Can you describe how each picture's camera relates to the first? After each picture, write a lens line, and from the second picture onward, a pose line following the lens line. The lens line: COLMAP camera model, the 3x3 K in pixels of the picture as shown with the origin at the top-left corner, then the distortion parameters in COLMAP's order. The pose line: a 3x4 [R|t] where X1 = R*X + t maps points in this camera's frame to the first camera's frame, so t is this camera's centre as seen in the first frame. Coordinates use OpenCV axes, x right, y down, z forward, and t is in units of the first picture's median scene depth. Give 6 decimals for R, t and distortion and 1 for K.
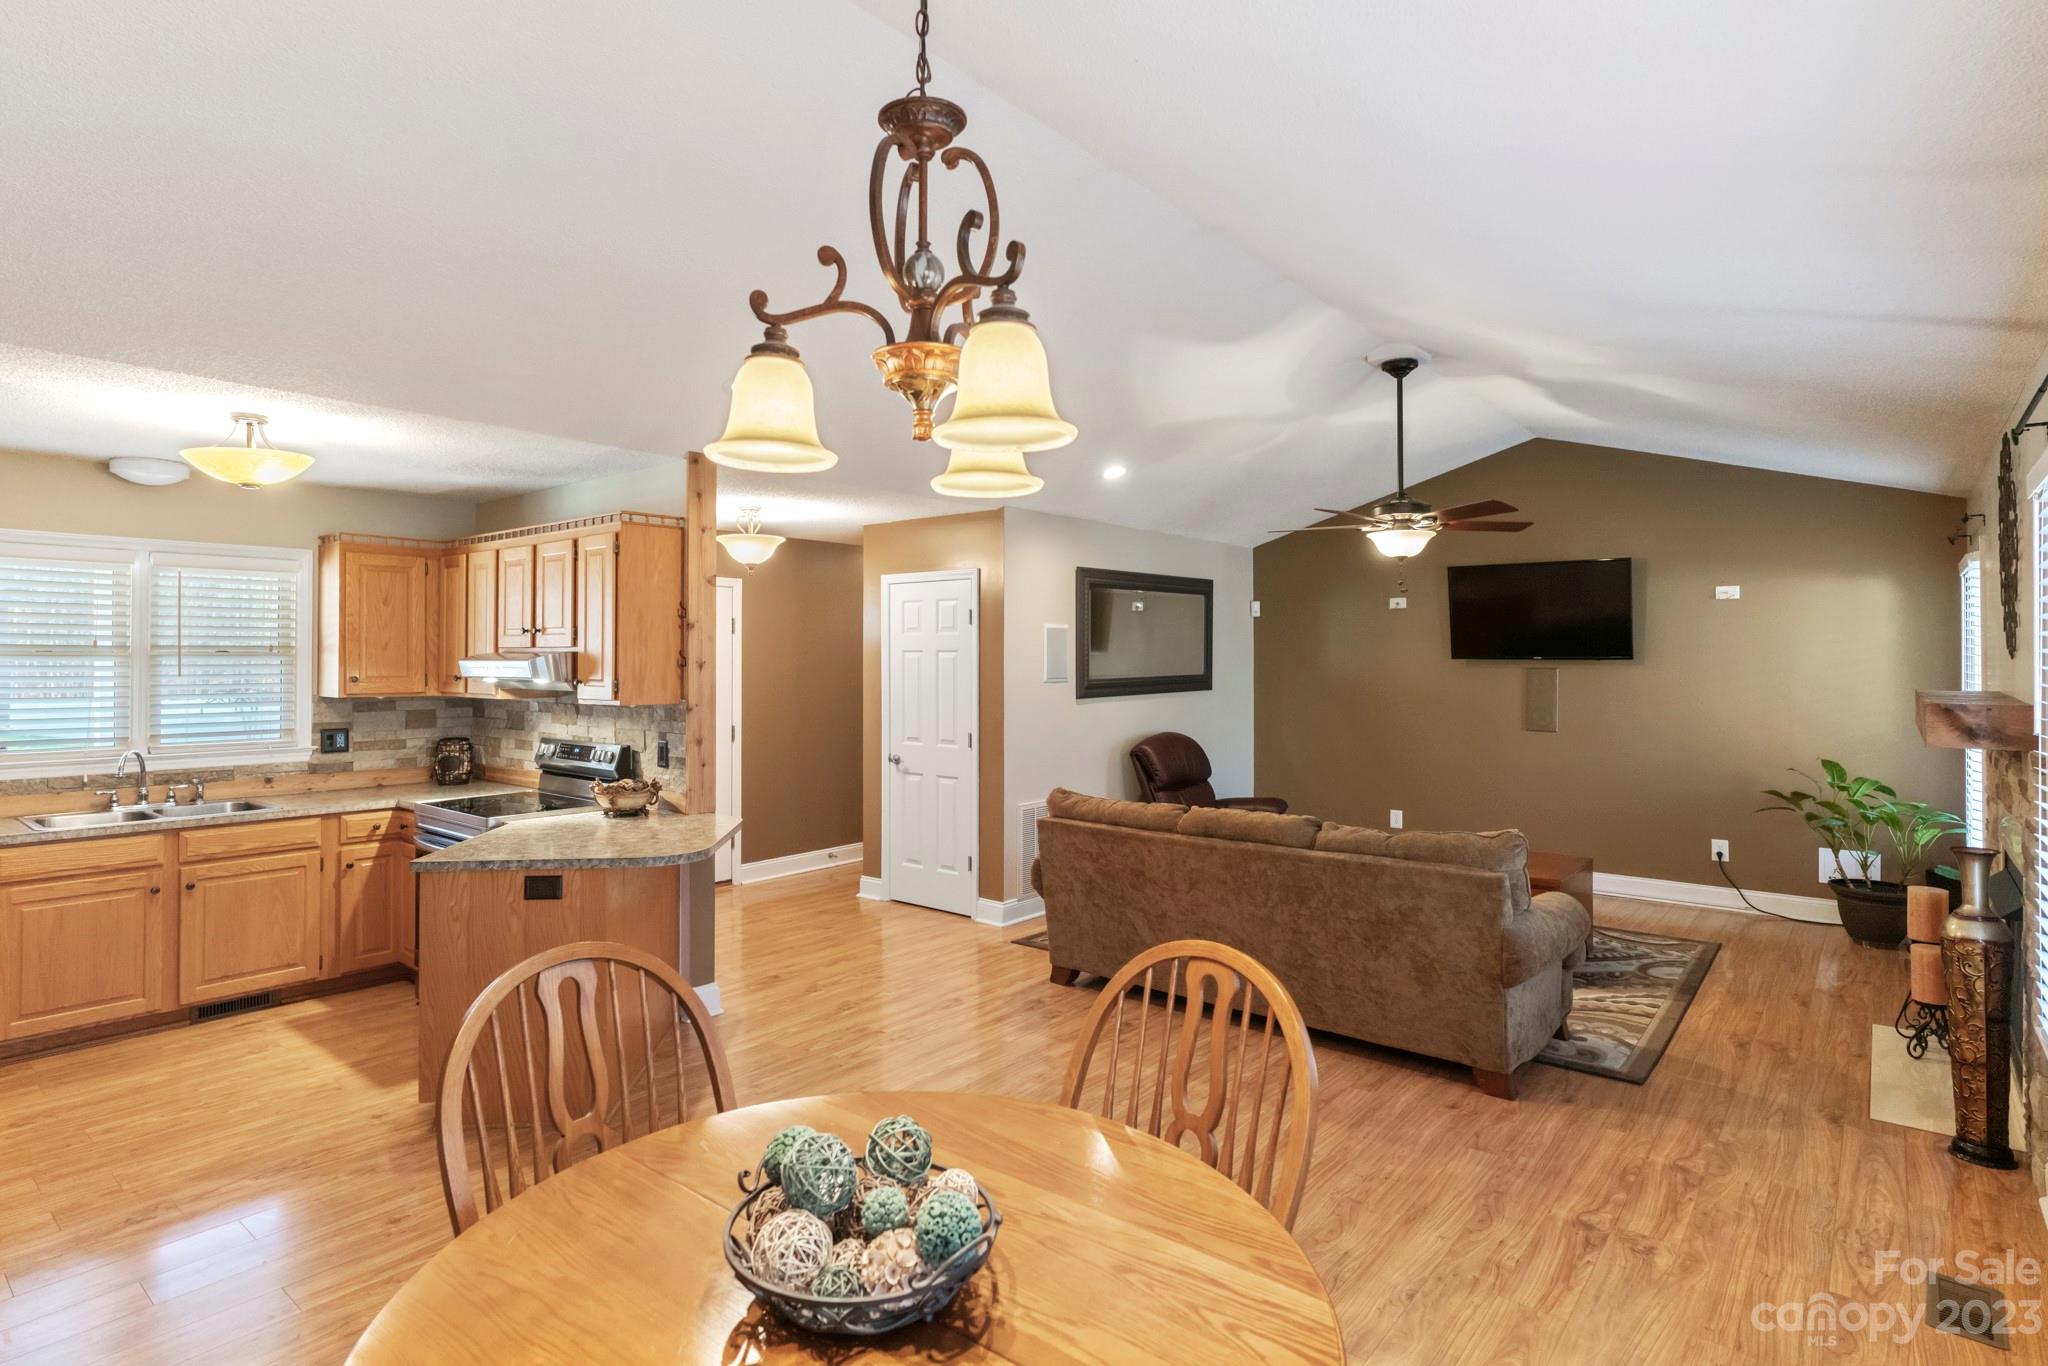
lens RADIAL K [[1051.9, 0, 1015.0], [0, 1051.9, 648.8], [0, 0, 1]] dist [-0.011066, 0.007854]
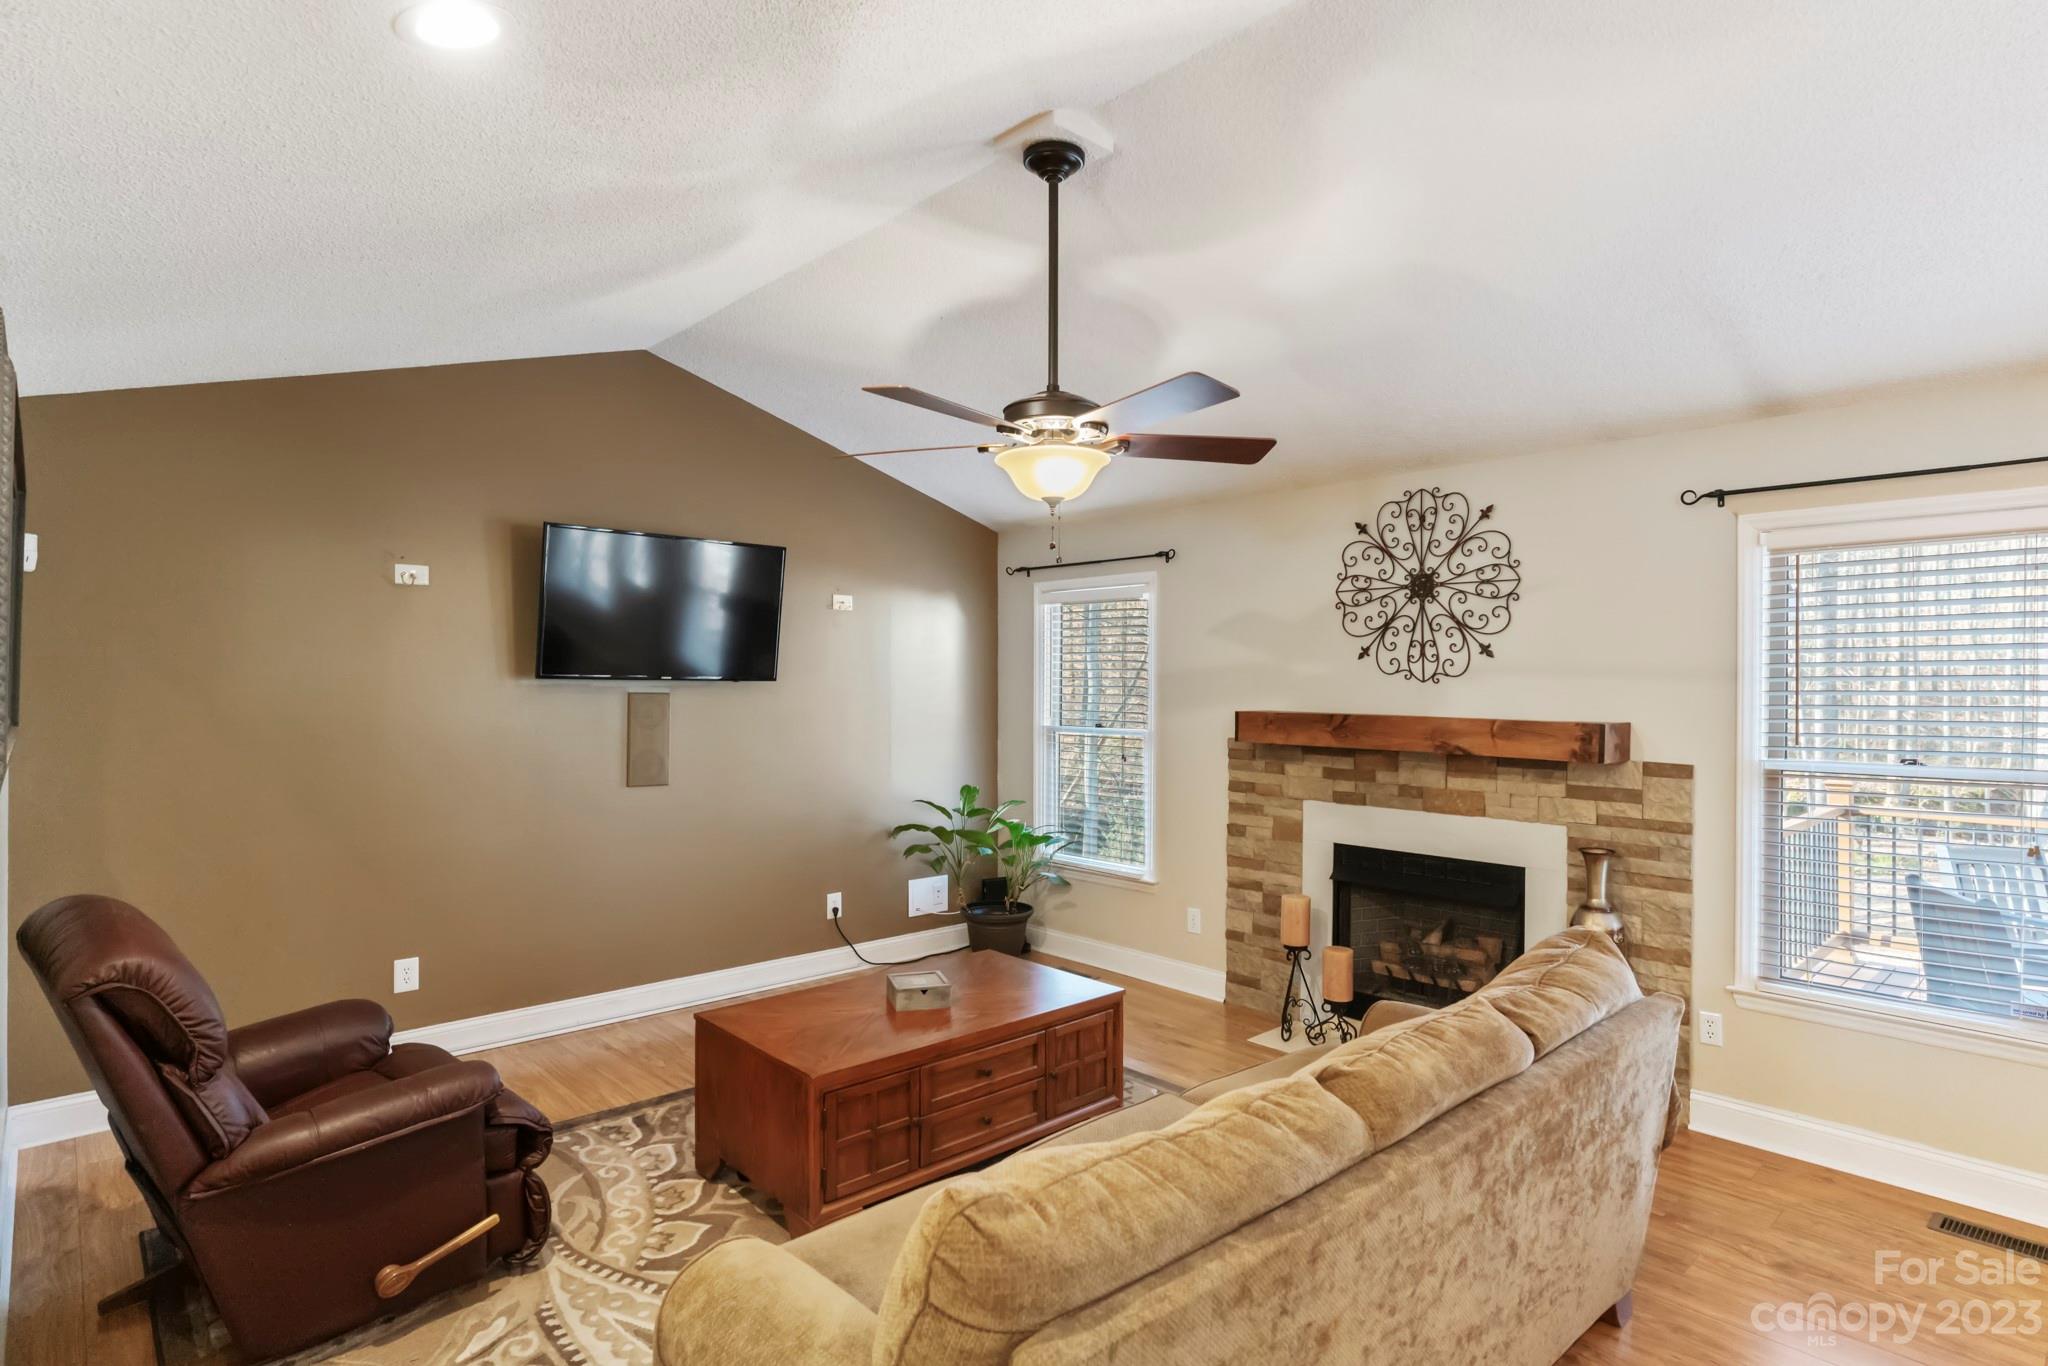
lens RADIAL K [[1060.7, 0, 1017.6], [0, 1060.7, 683.1], [0, 0, 1]] dist [-0.006747, 0.000923]
pose [[0.132689, 0.000528, 0.991158, -0.218465], [-0.015067, 0.999885, 0.001485, 0.012059], [-0.991043, -0.015131, 0.132682, 1.027226]]
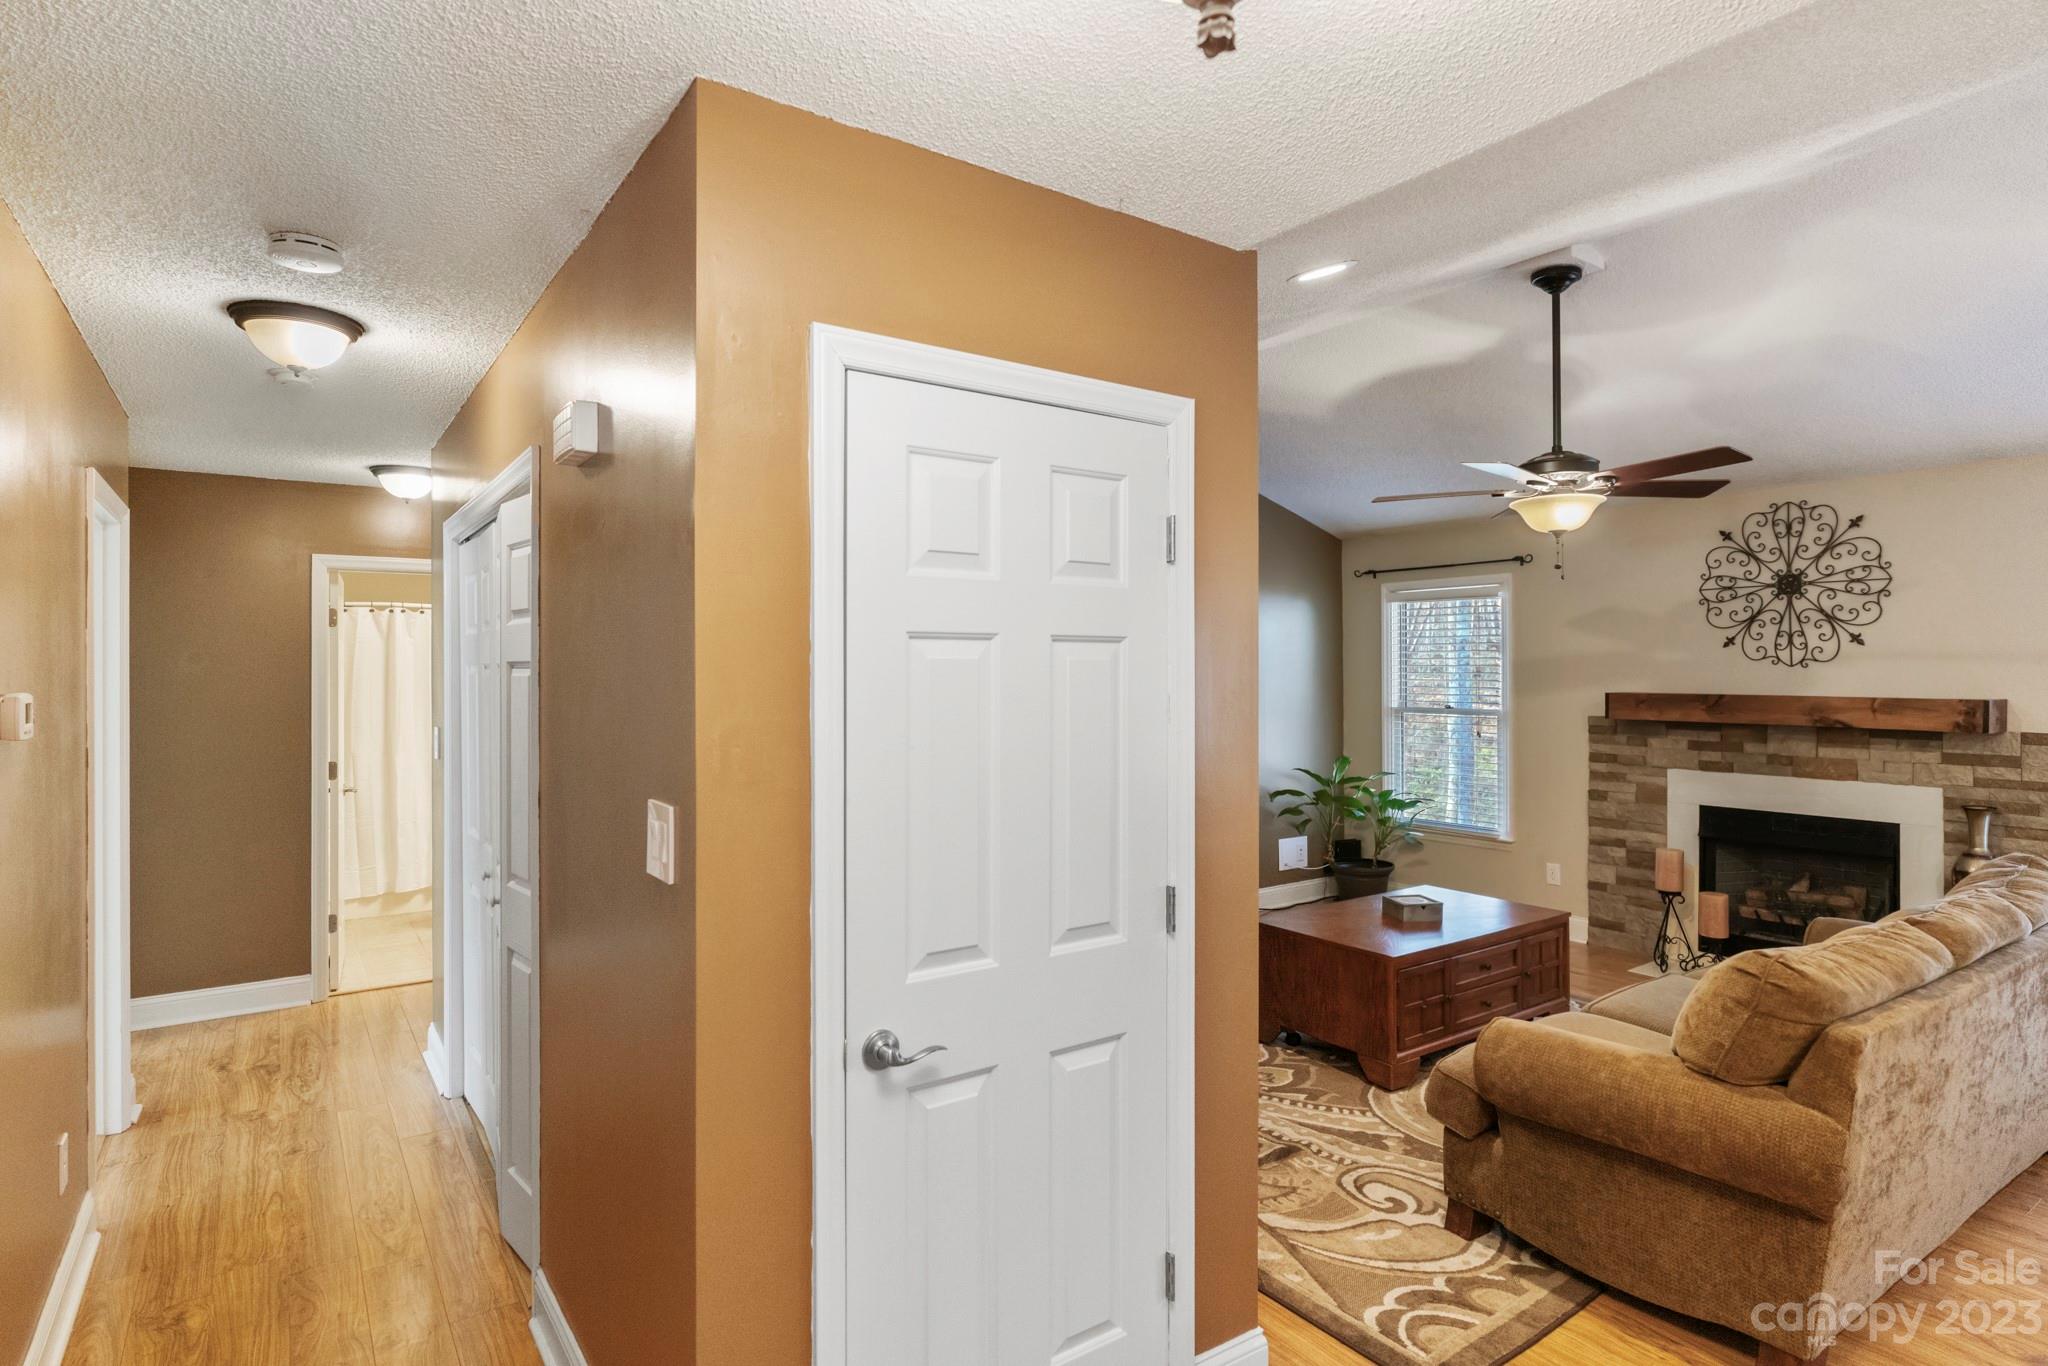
lens RADIAL K [[1064.8, 0, 1030.7], [0, 1064.8, 667.7], [0, 0, 1]] dist [-0.002120, 0.007082]
pose [[0.253194, 0.003209, 0.967410, -0.508995], [-0.006878, 0.999975, -0.001517, 0.015459], [-0.967391, -0.006270, 0.253210, 1.278119]]
